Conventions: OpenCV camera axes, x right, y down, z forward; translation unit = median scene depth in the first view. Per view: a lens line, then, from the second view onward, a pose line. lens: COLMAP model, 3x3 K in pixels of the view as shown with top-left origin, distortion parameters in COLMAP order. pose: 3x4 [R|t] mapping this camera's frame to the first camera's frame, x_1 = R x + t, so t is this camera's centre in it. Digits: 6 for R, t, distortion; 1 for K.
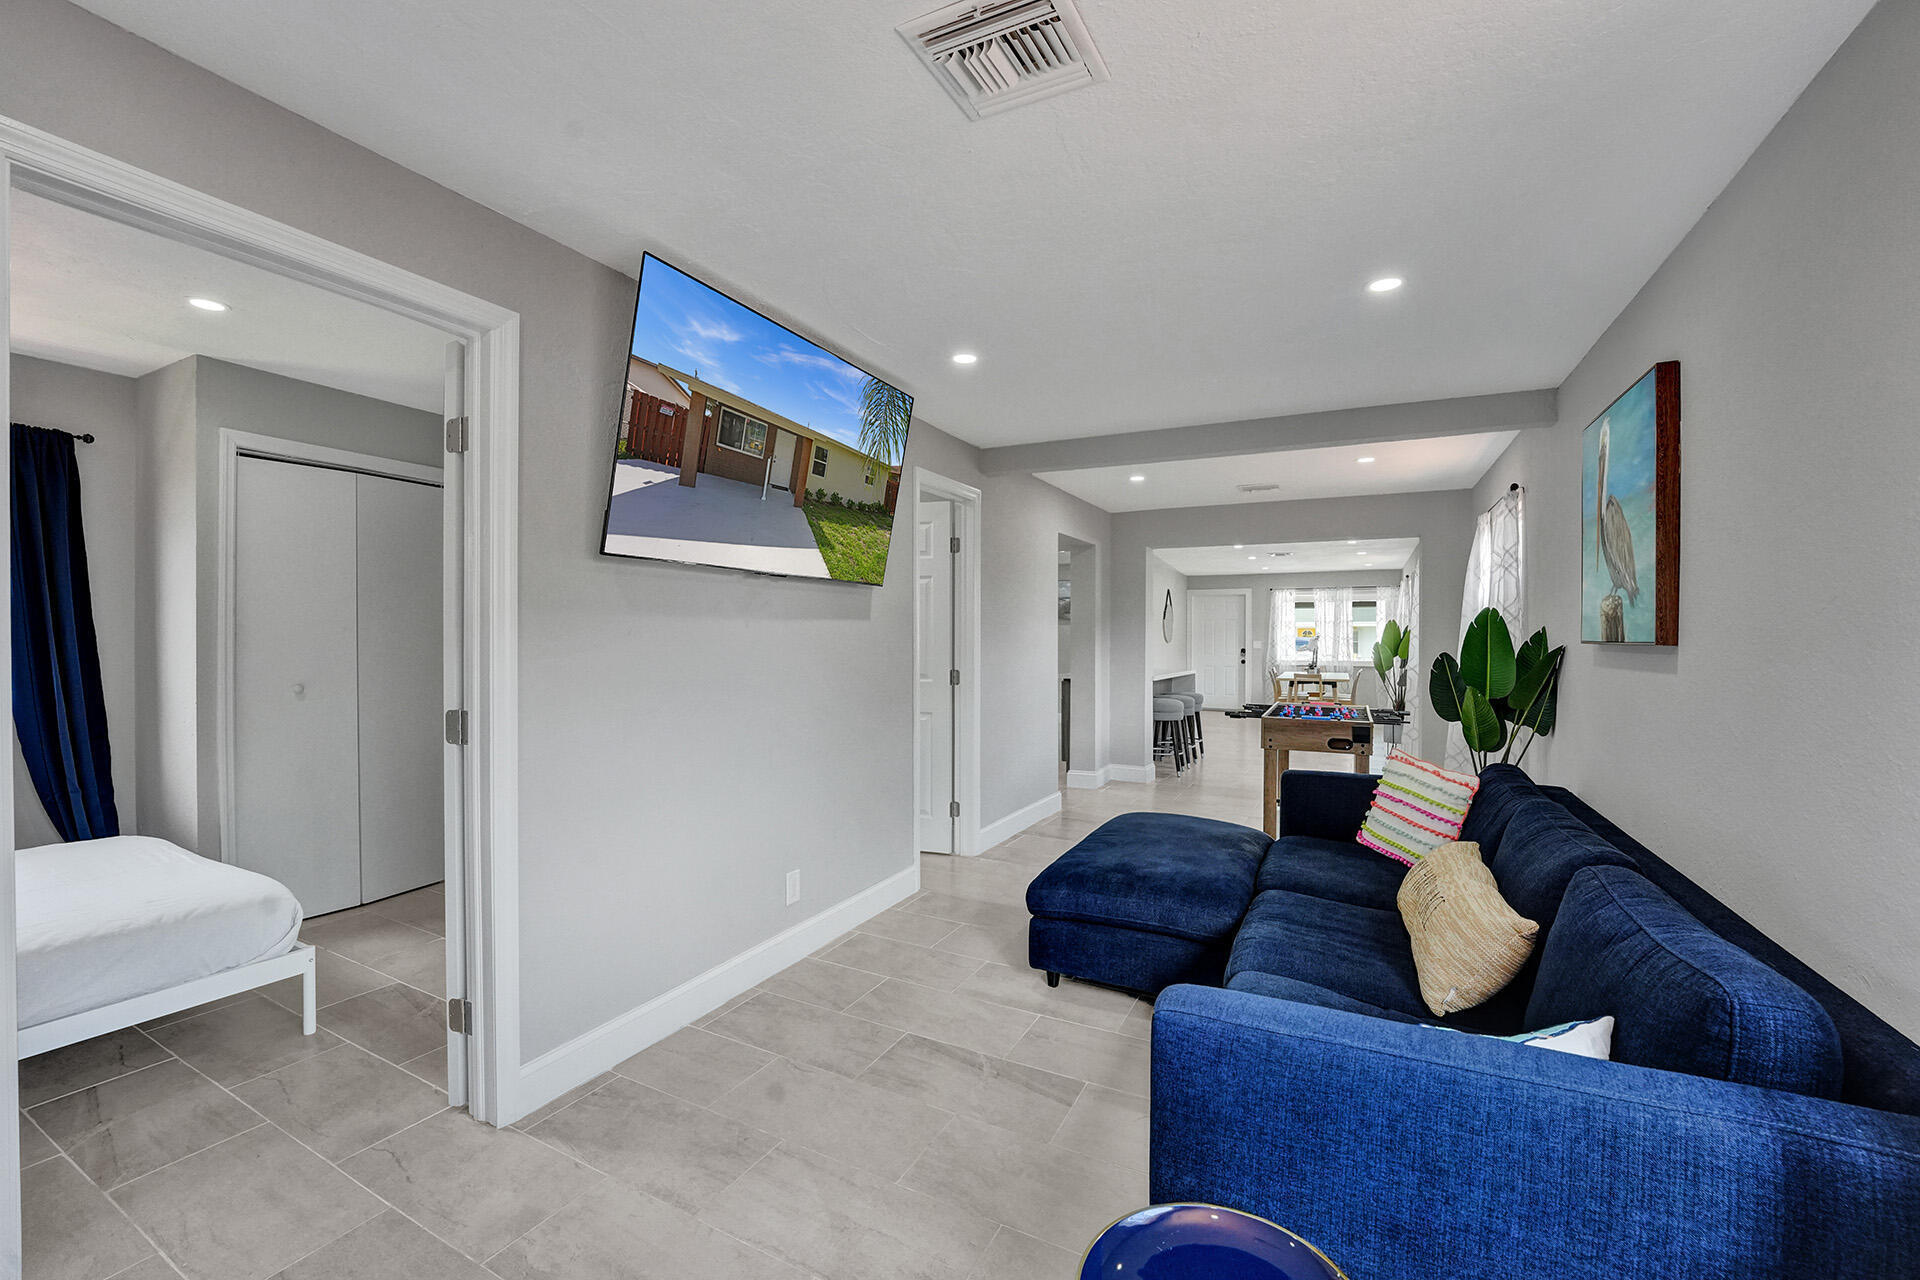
lens RADIAL K [[756.0, 0, 960.0], [0, 756.0, 640.0], [0, 0, 1]] dist [-0.016069, -0.000282]
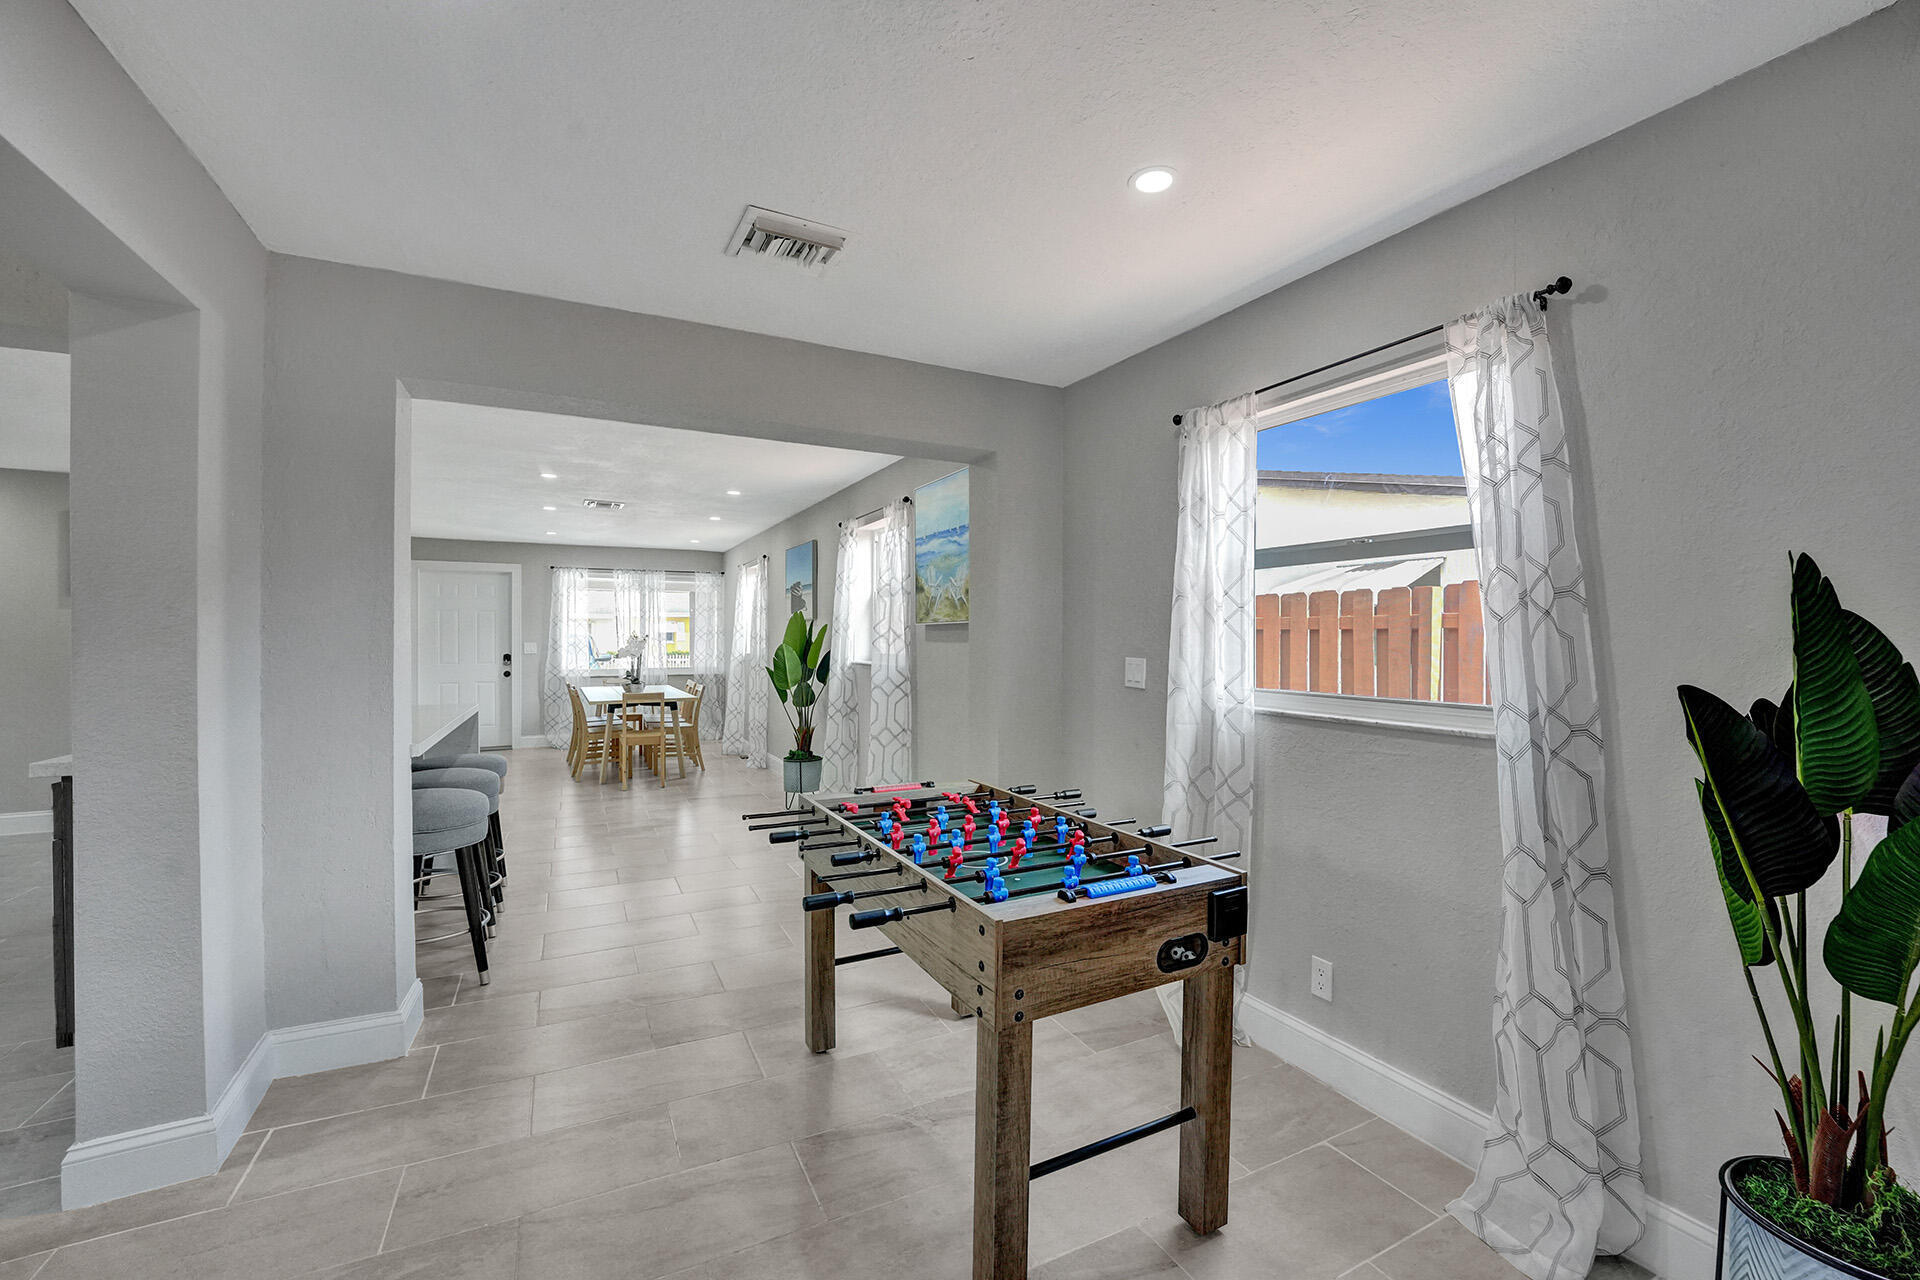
lens RADIAL K [[784.5, 0, 960.0], [0, 784.5, 640.0], [0, 0, 1]] dist [-0.011755, -0.000149]
pose [[0.583343, -0.001872, 0.812223, 0.208494], [0.001580, 0.999998, 0.001170, -0.005535], [-0.812224, 0.000601, 0.583345, 1.148588]]
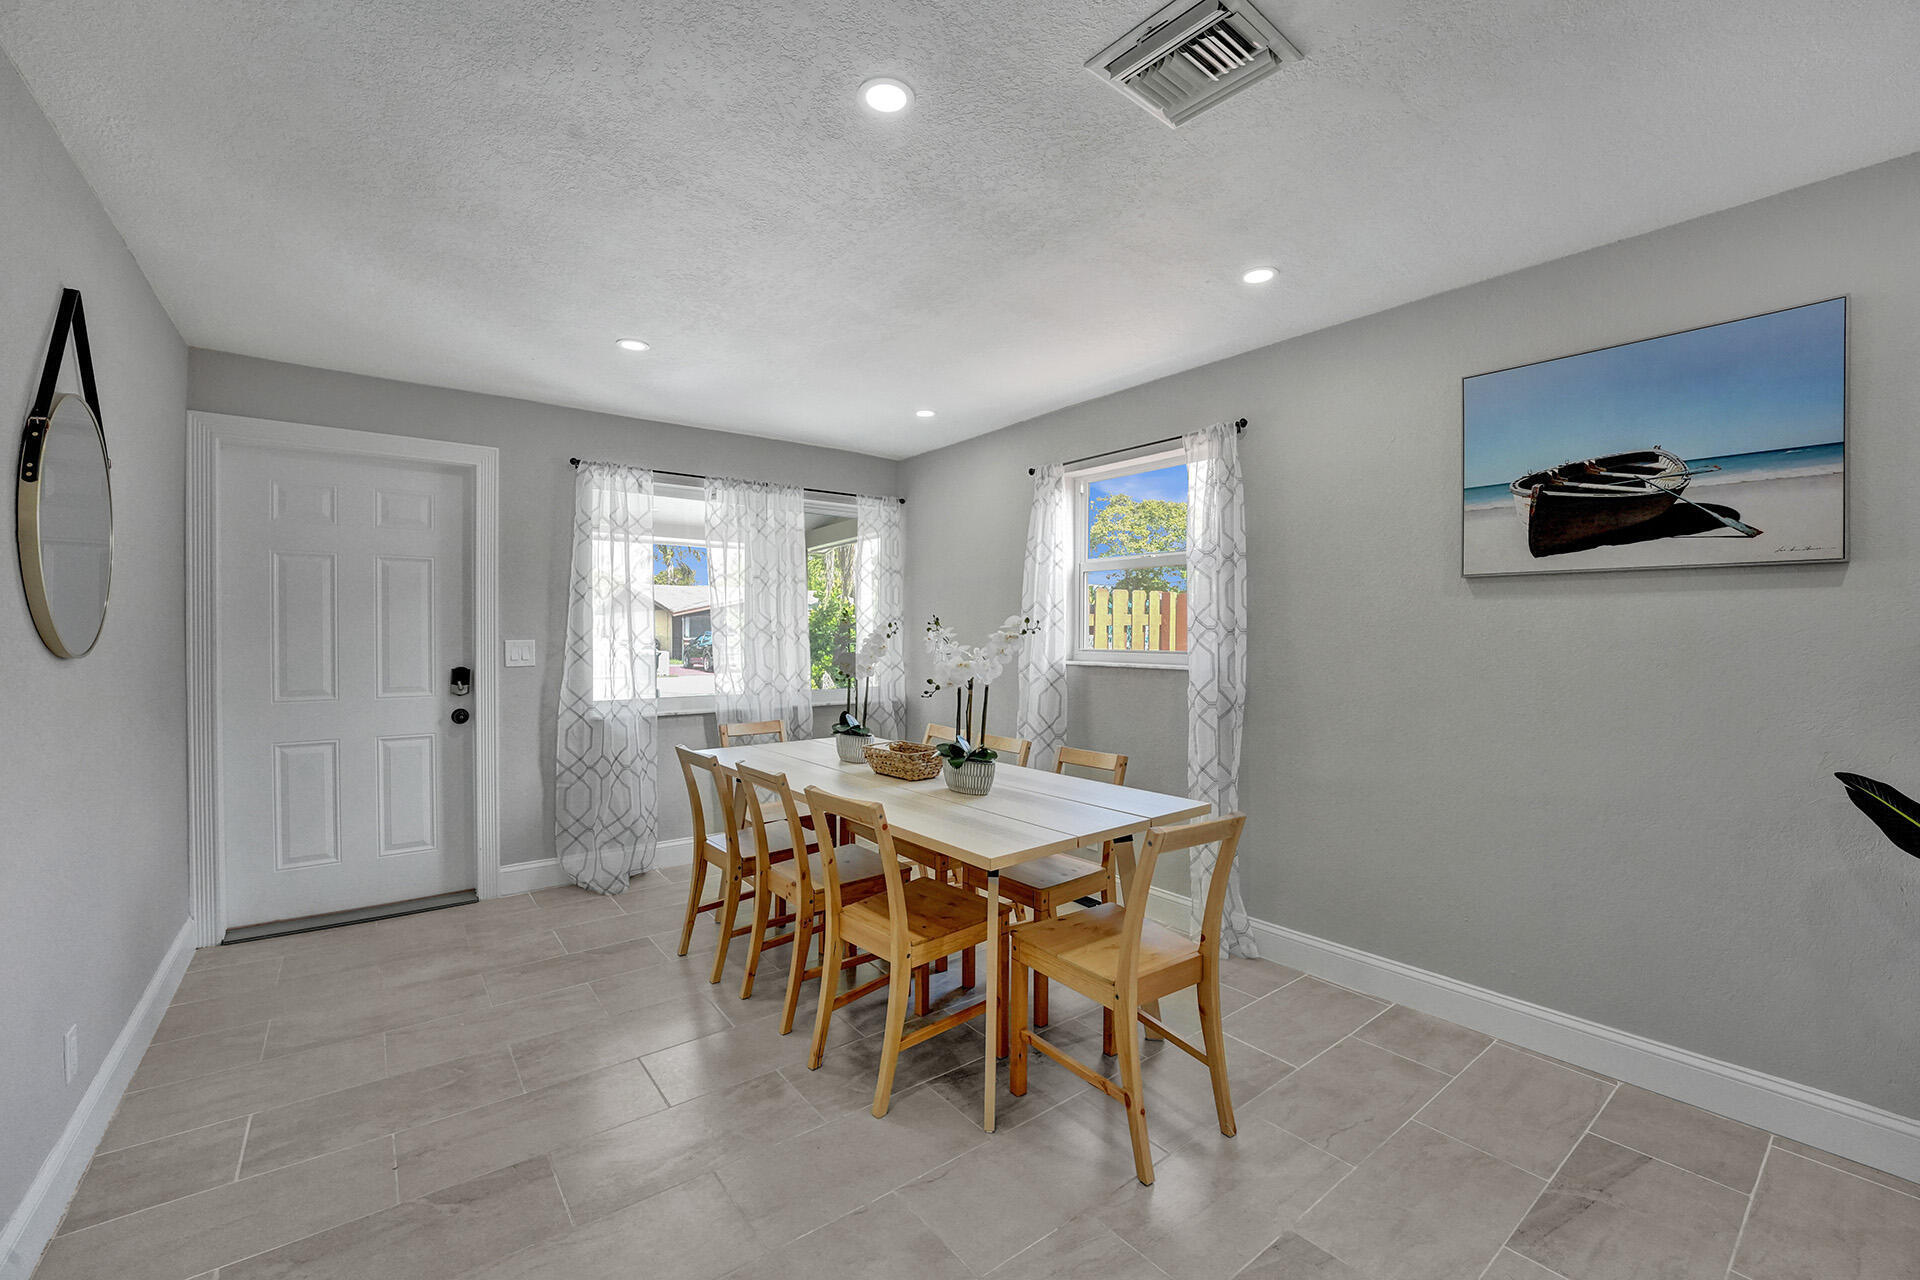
lens RADIAL K [[784.5, 0, 960.0], [0, 784.5, 640.0], [0, 0, 1]] dist [-0.011755, -0.000149]
pose [[0.408653, -0.006679, 0.912665, 0.802295], [-0.000105, 0.999973, 0.007365, -0.002732], [-0.912690, -0.003105, 0.408642, 2.993778]]
